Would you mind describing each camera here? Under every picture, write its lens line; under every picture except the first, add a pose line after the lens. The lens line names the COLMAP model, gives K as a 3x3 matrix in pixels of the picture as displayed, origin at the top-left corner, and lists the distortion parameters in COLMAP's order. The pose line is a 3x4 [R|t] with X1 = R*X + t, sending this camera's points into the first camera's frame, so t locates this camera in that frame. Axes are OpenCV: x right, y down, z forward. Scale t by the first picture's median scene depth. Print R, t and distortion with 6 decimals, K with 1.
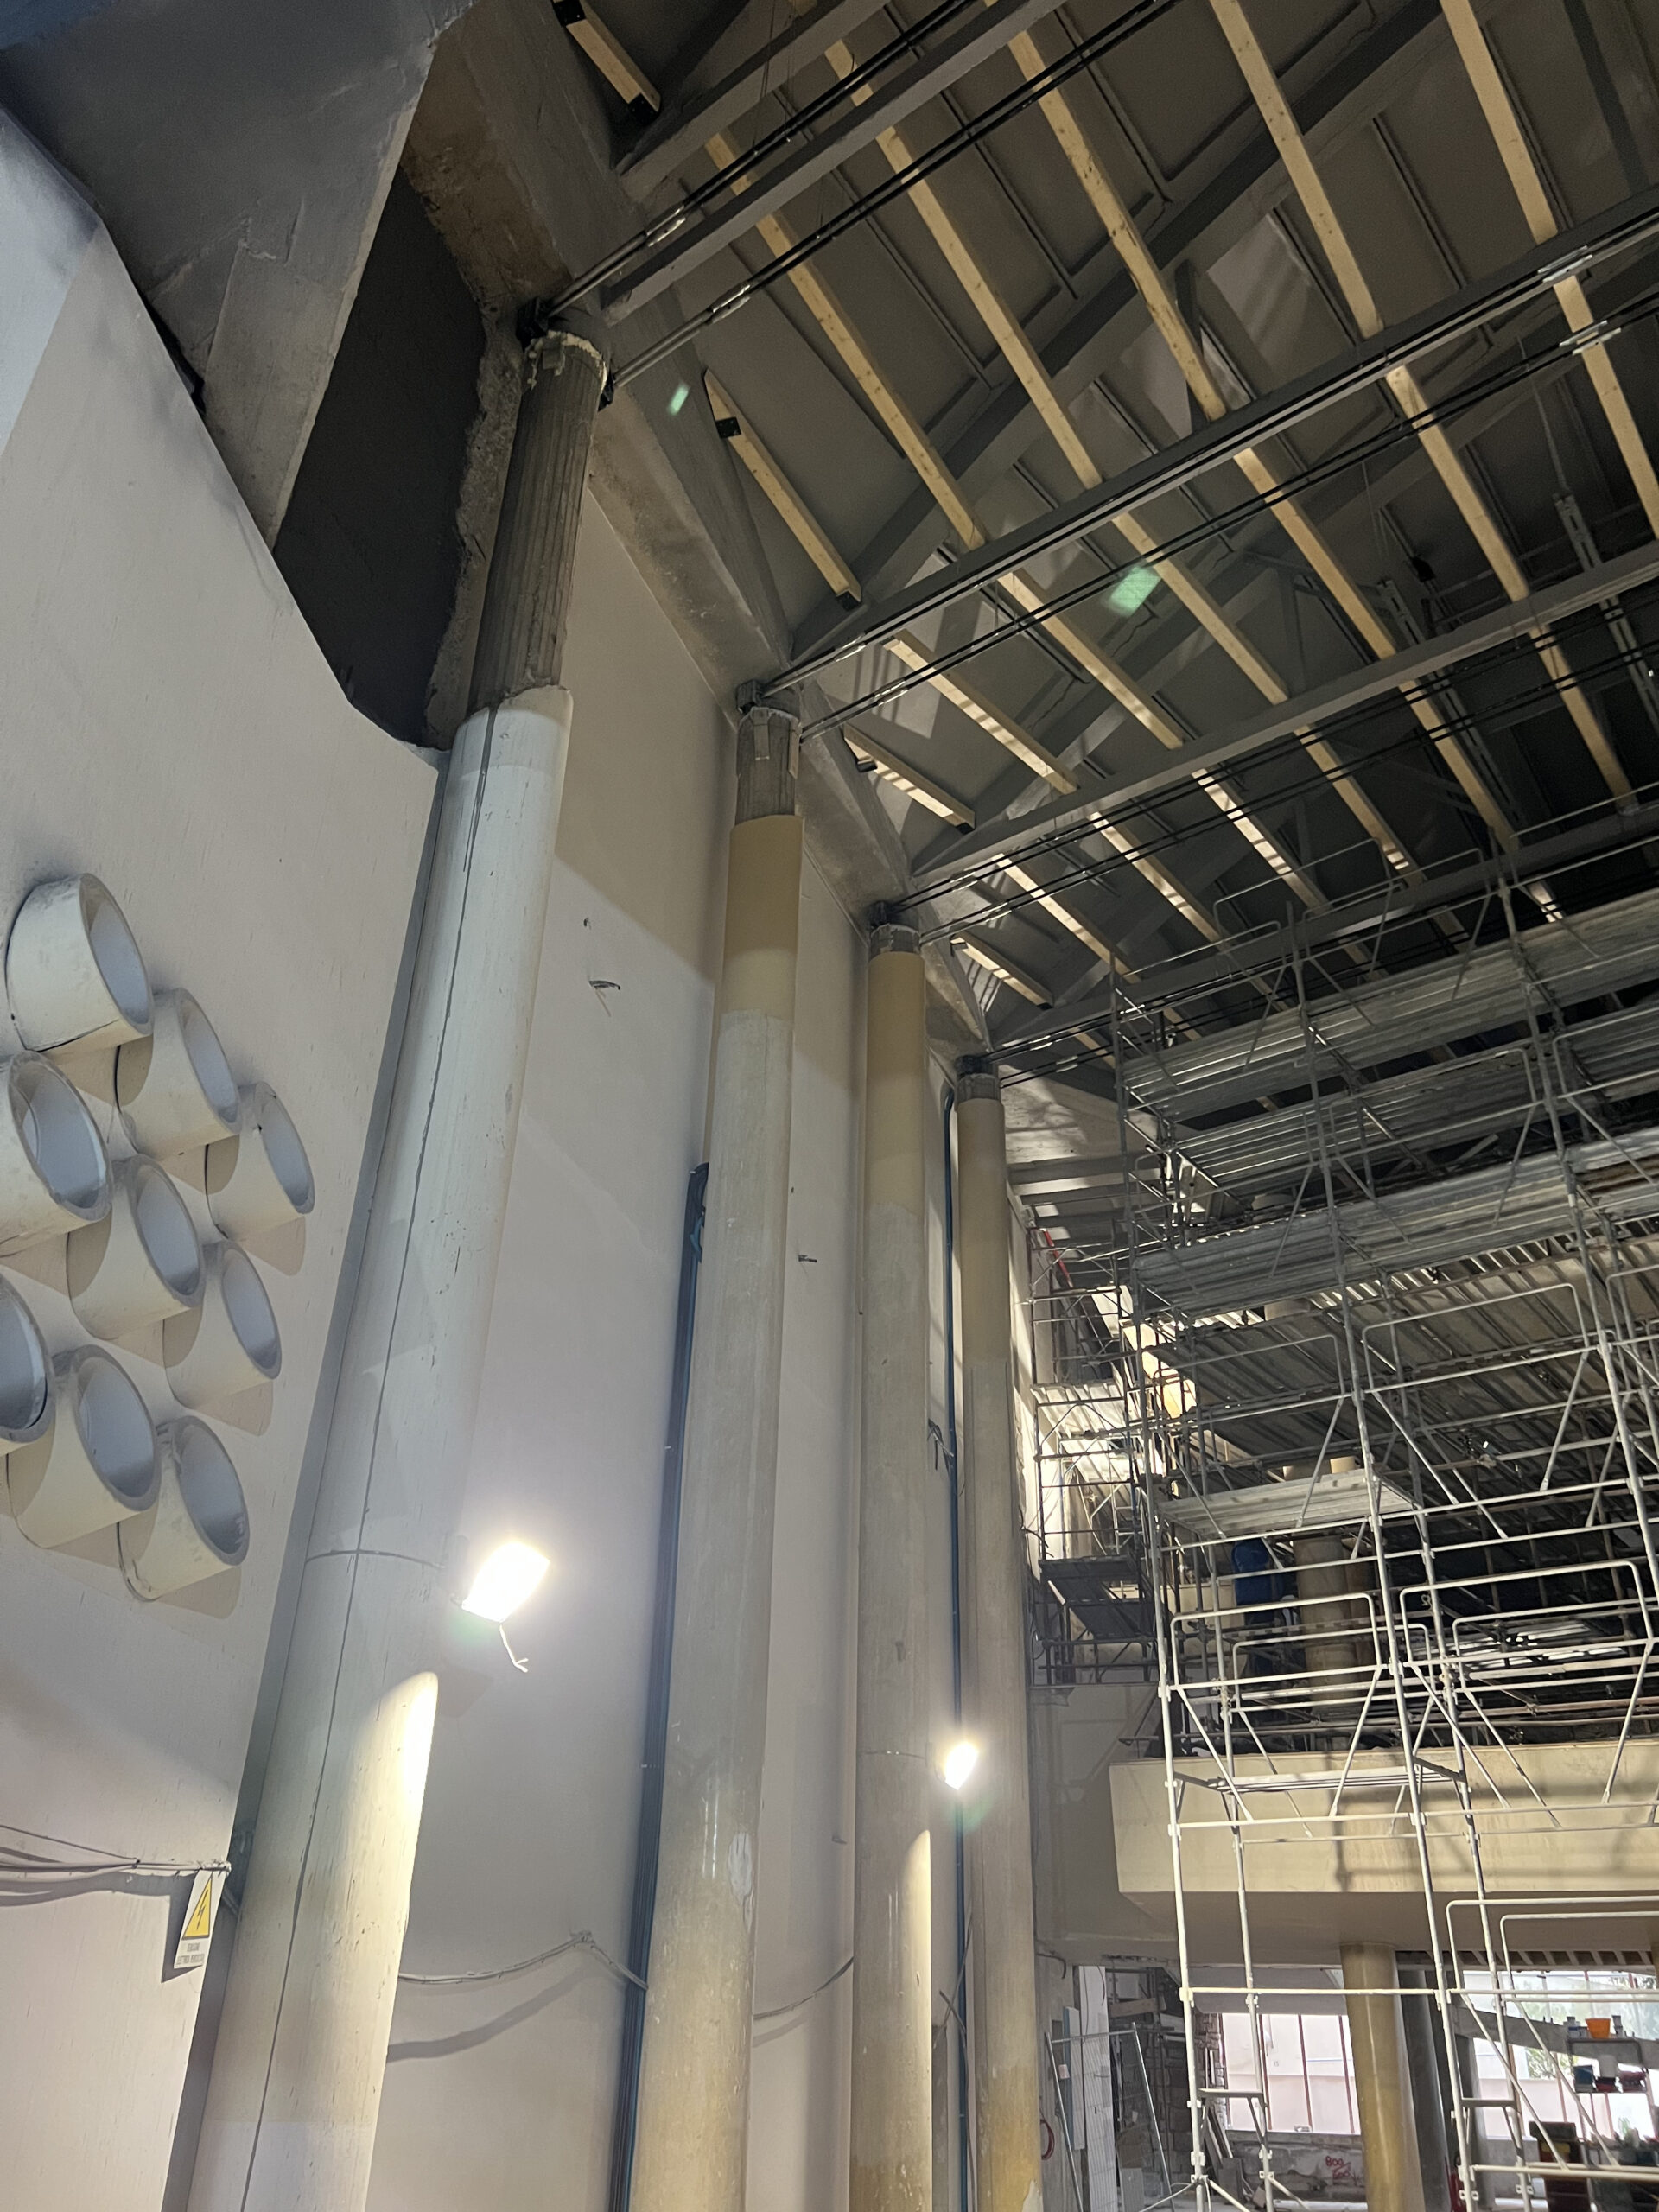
lens RADIAL K [[1704.5, 0, 829.5], [0, 1704.5, 1106.0], [0, 0, 1]] dist [0.043010, -0.083694]
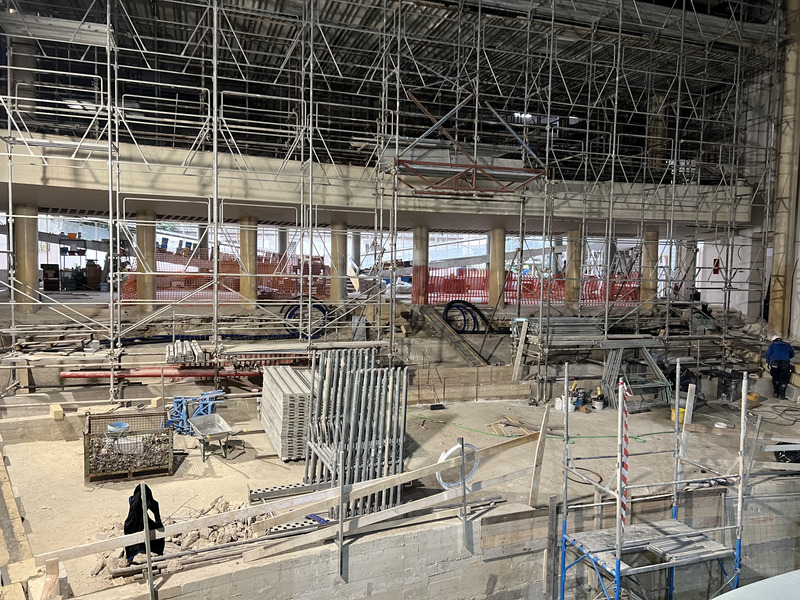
lens RADIAL K [[594.4, 0, 400.0], [0, 594.4, 300.0], [0, 0, 1]] dist [0.047563, -0.005091]
pose [[0.577337, -0.072246, 0.813304, -0.158933], [-0.397241, 0.845394, 0.357084, 0.064976], [-0.713360, -0.529235, 0.459378, 0.101346]]
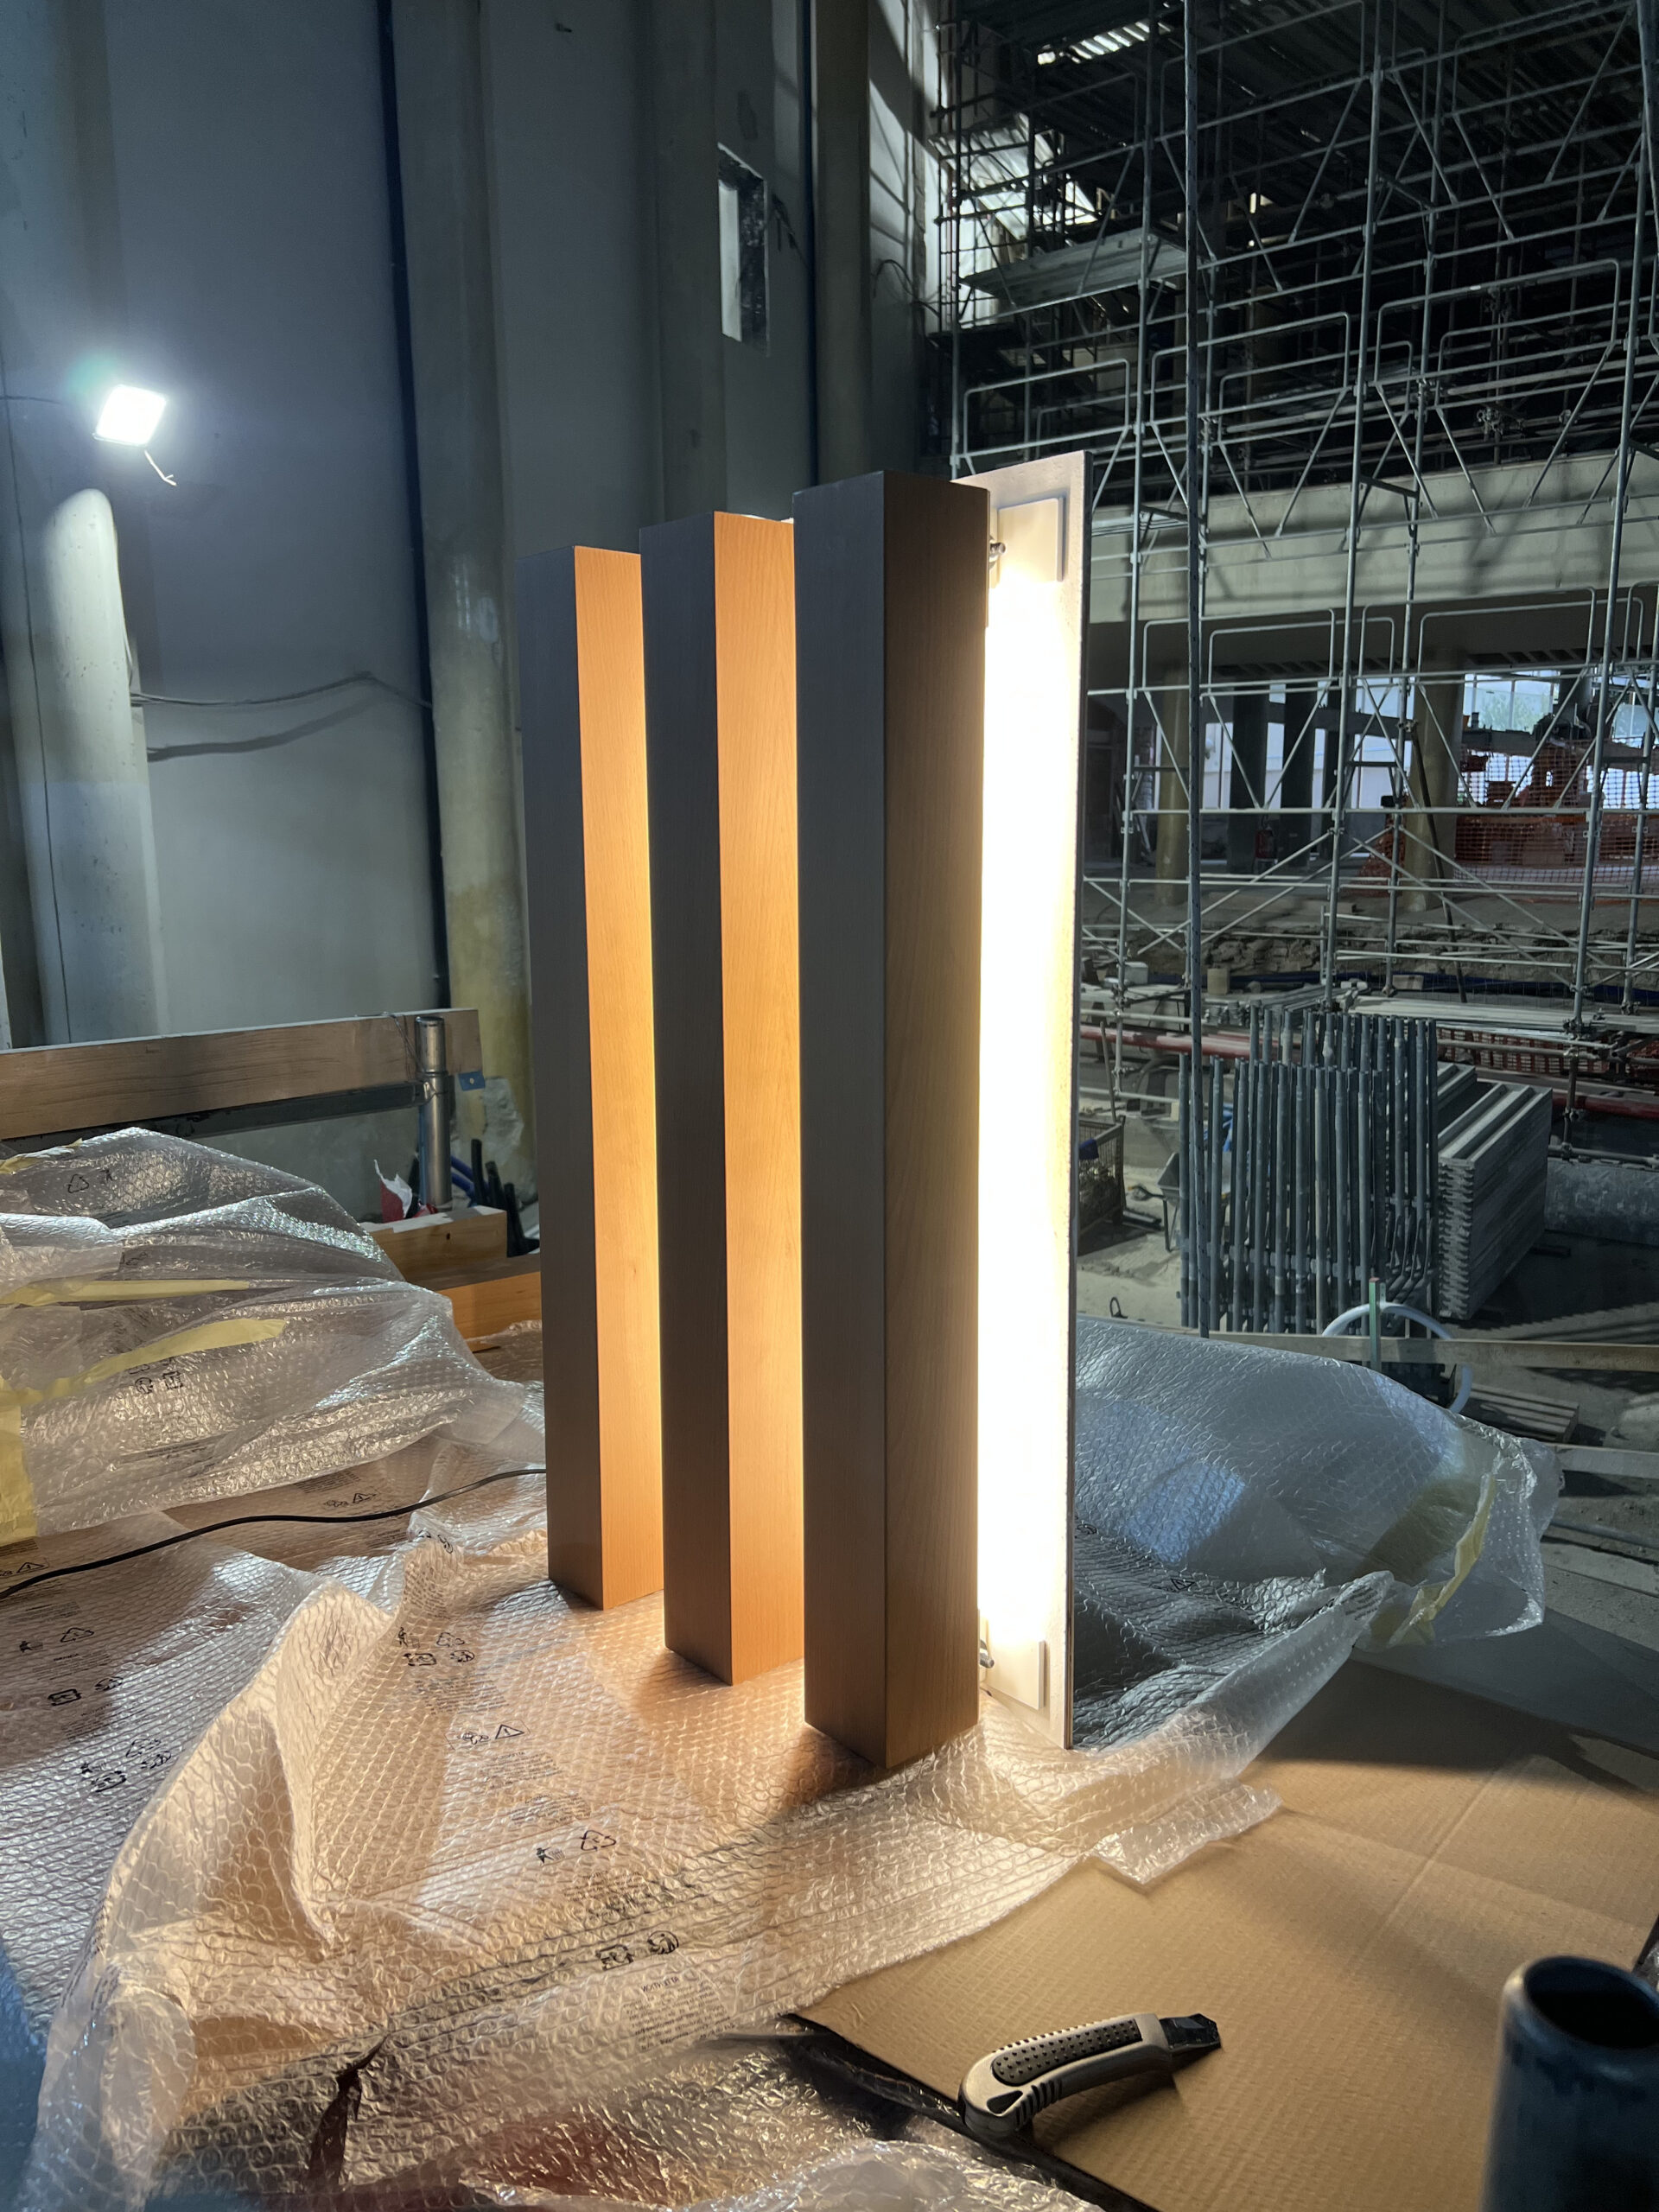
lens RADIAL K [[1643.5, 0, 829.5], [0, 1643.5, 1106.0], [0, 0, 1]] dist [0.047563, -0.005091]
pose [[0.997573, -0.031191, -0.062251, 0.160244], [0.063963, 0.763768, 0.642314, -0.043447], [0.027511, -0.644737, 0.763909, -0.122280]]
